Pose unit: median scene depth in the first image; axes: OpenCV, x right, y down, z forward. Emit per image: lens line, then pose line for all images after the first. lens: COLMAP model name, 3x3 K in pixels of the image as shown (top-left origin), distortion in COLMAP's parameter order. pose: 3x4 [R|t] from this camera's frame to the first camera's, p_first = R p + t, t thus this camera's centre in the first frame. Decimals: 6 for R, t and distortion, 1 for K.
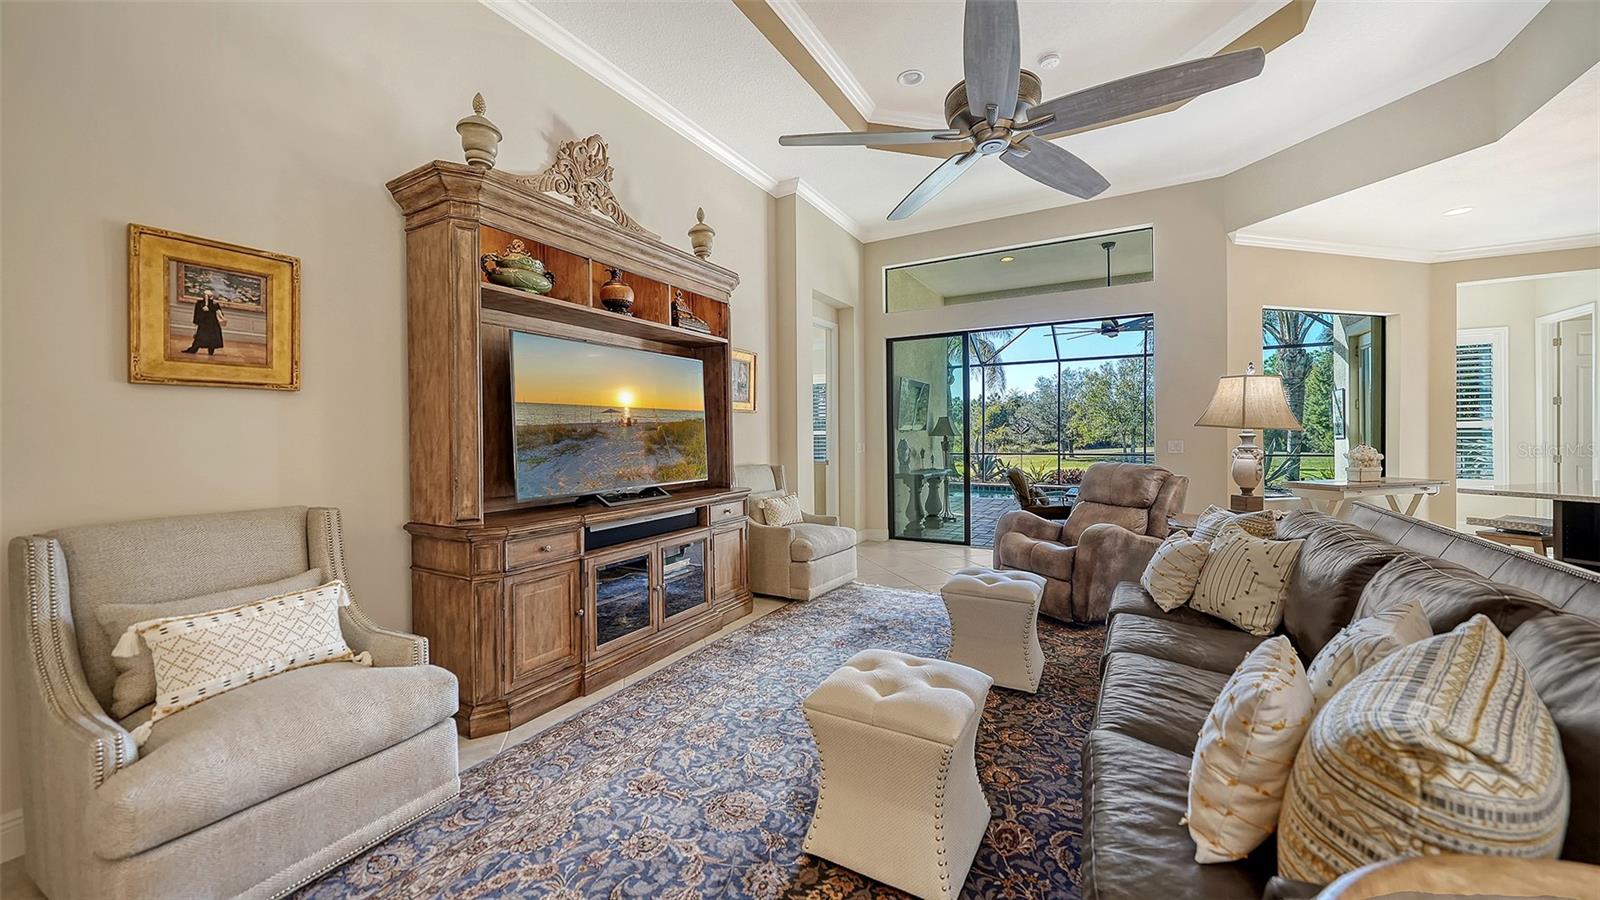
lens RADIAL K [[585.2, 0, 794.7], [0, 585.2, 427.7], [0, 0, 1]] dist [-0.002219, 0.000361]
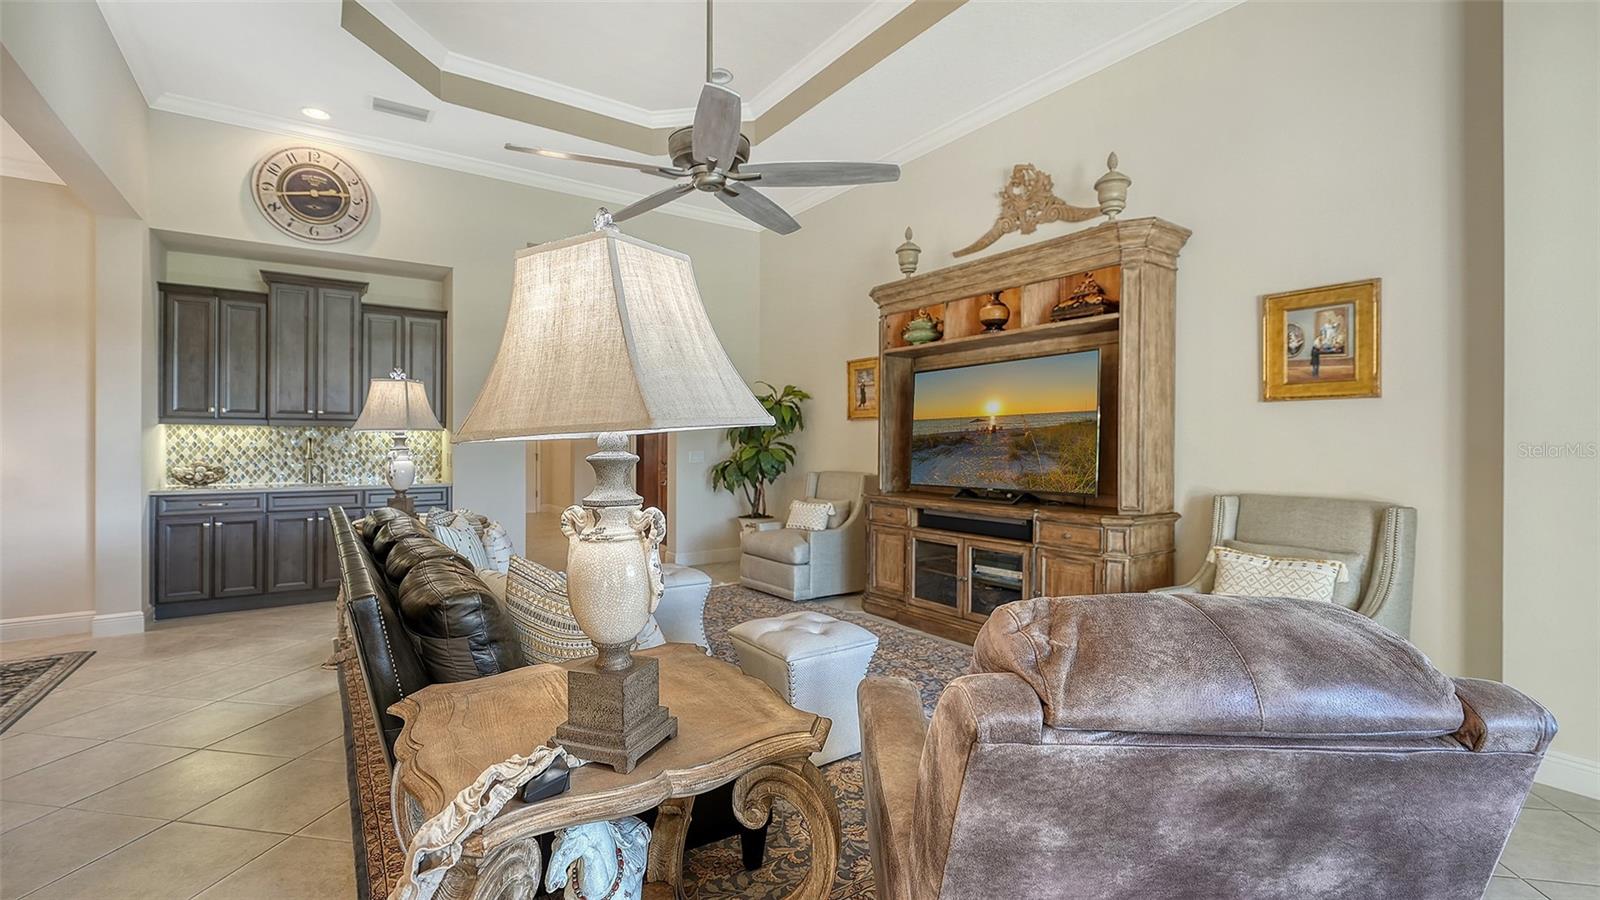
lens RADIAL K [[687.1, 0, 796.7], [0, 687.1, 441.4], [0, 0, 1]] dist [-0.000468, -0.000124]
pose [[-0.431847, 0.007295, -0.901917, 1.271870], [0.013719, 0.999905, 0.001519, 0.008109], [0.901842, -0.011717, -0.431906, 1.499853]]
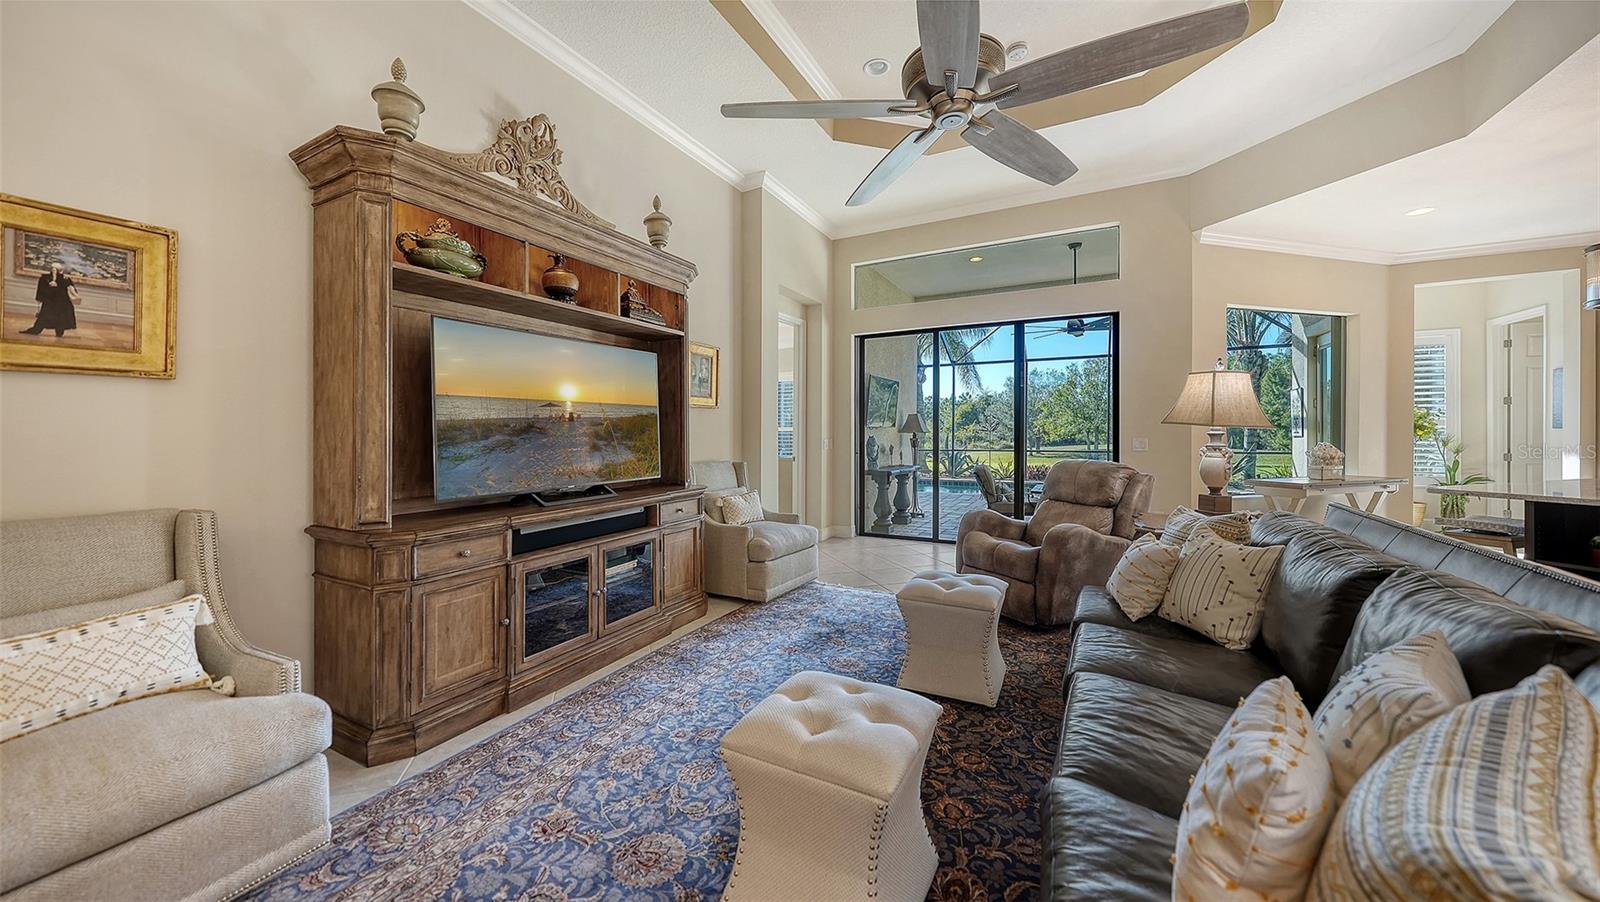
lens RADIAL K [[558.5, 0, 785.5], [0, 558.5, 428.9], [0, 0, 1]] dist [-0.003757, -0.000260]
pose [[0.999862, 0.003782, 0.016148, 0.059489], [-0.003906, 0.999963, 0.007632, 0.002344], [-0.016118, -0.007694, 0.999840, 0.113313]]
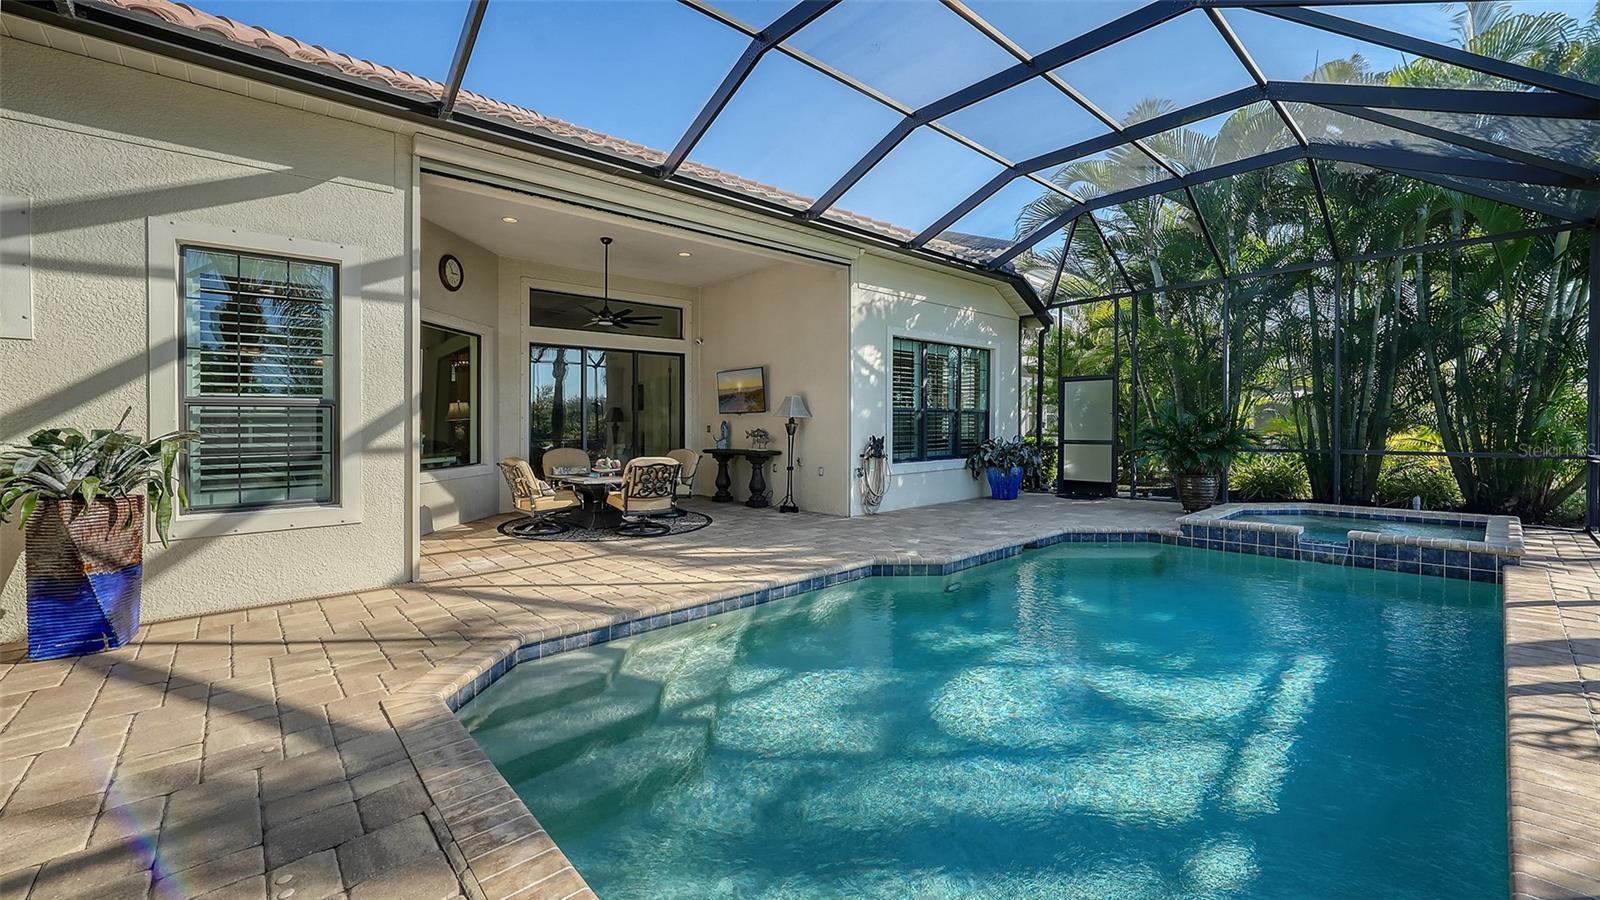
lens RADIAL K [[634.7, 0, 797.0], [0, 634.7, 427.1], [0, 0, 1]] dist [-0.000380, -0.000022]
pose [[-0.323371, 0.017350, -0.946113, 3.612759], [0.024050, 0.999660, 0.010112, 0.188508], [0.945967, -0.019485, -0.323678, 2.986463]]
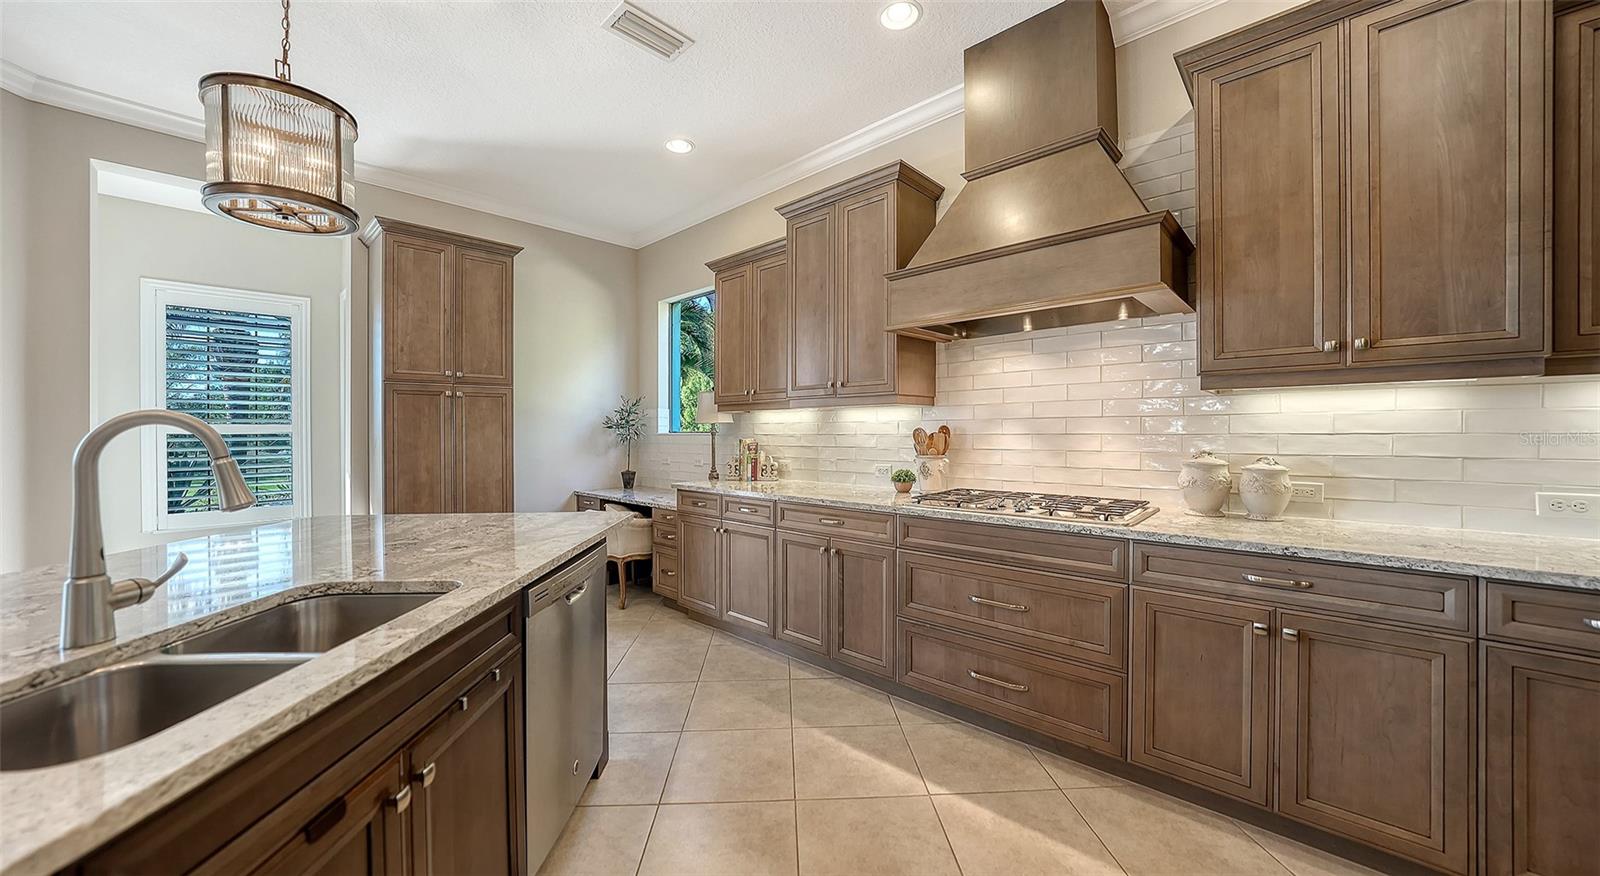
lens RADIAL K [[561.9, 0, 798.2], [0, 561.9, 433.9], [0, 0, 1]] dist [-0.009198, 0.000104]
pose [[0.238657, -0.002675, 0.971100, 1.671041], [-0.001788, 0.999993, 0.003194, -0.009029], [-0.971102, -0.002498, 0.238651, 0.560855]]
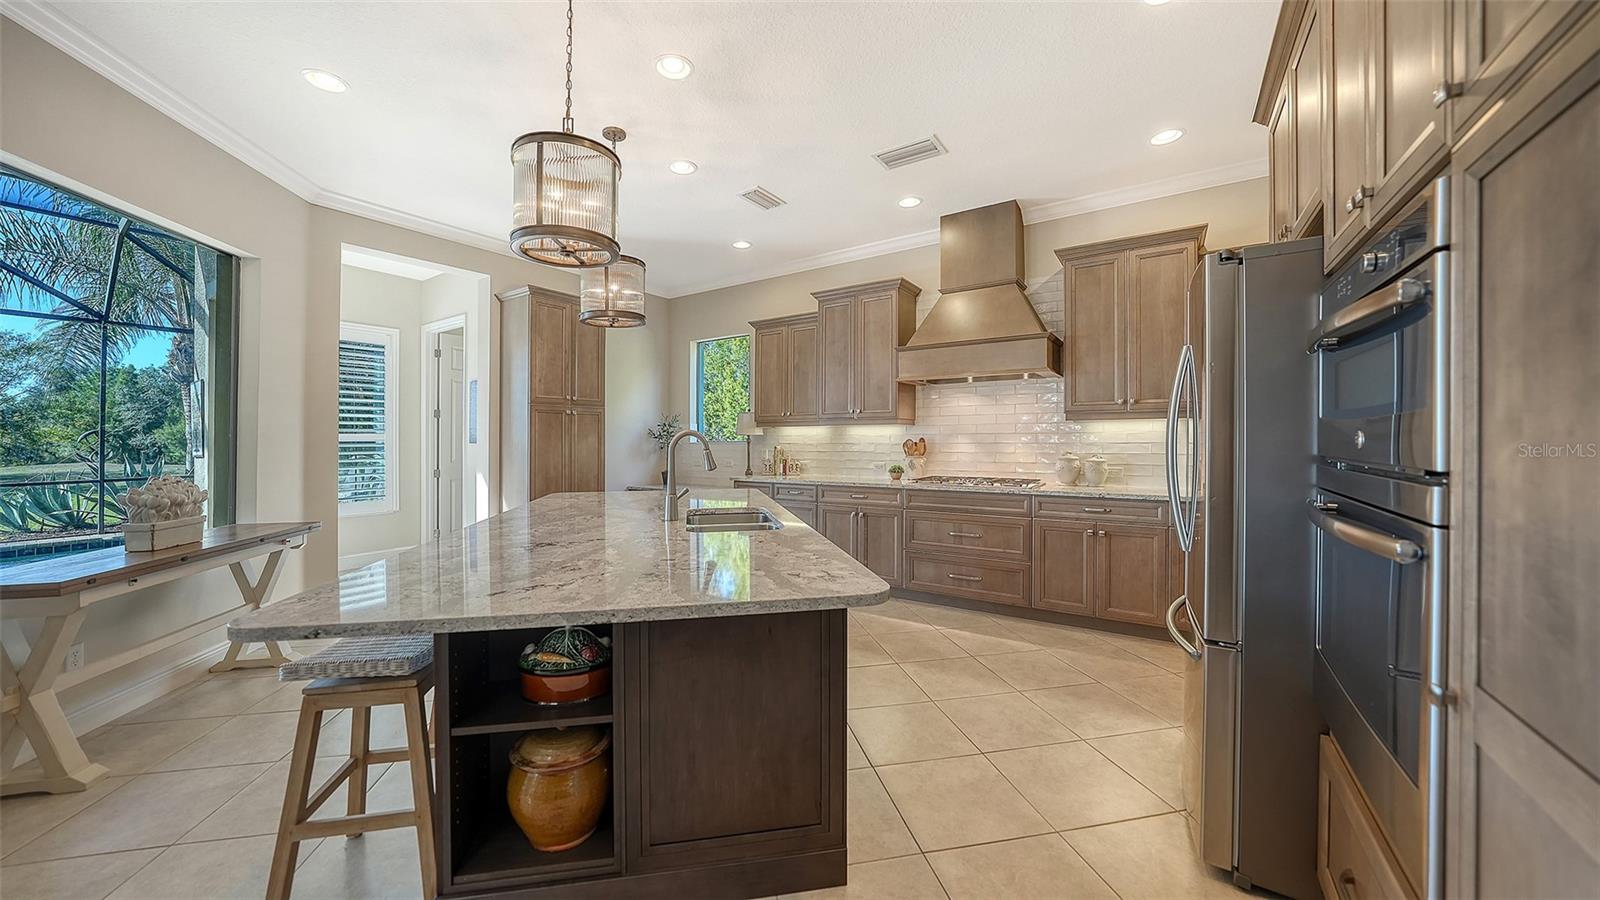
lens RADIAL K [[562.2, 0, 789.3], [0, 562.2, 440.5], [0, 0, 1]] dist [-0.002895, -0.000228]
pose [[0.087518, 0.006086, 0.996144, 1.021625], [-0.005980, 0.999967, -0.005584, -0.001240], [-0.996145, -0.005468, 0.087551, 0.799759]]
